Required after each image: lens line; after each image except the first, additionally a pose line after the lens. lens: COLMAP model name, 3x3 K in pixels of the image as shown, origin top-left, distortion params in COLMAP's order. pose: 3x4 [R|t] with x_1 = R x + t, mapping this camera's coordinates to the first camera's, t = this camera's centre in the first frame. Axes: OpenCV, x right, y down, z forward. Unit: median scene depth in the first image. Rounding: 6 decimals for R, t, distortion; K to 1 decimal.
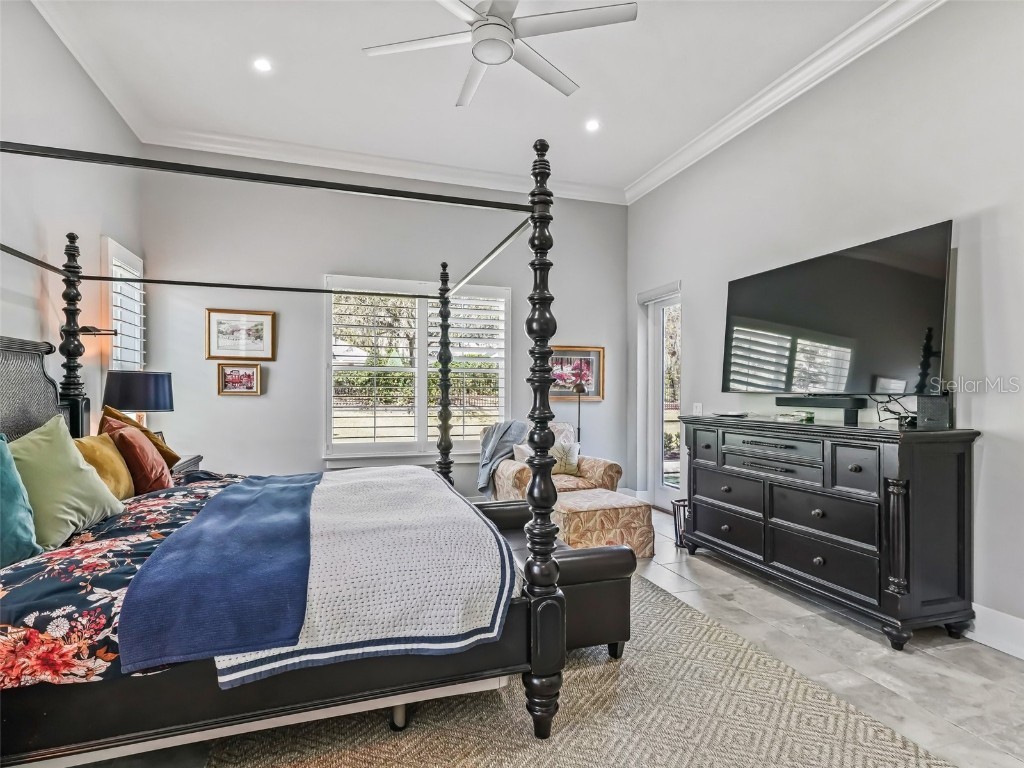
lens RADIAL K [[515.2, 0, 507.8], [0, 515.2, 395.1], [0, 0, 1]] dist [0.021402, 0.000109]
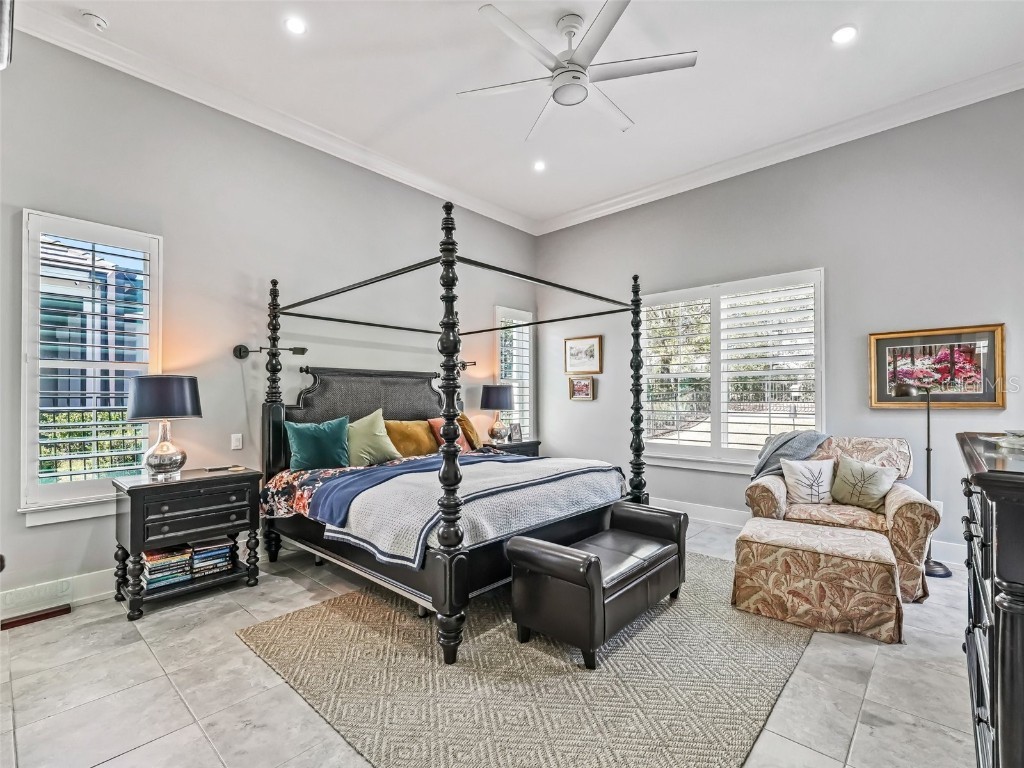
lens RADIAL K [[476.4, 0, 496.6], [0, 476.4, 402.7], [0, 0, 1]] dist [0.011725, -0.000810]
pose [[0.488026, 0.004657, -0.872817, 0.523755], [-0.002078, 0.999989, 0.004173, 0.002223], [0.872827, -0.000223, 0.488030, 0.235714]]
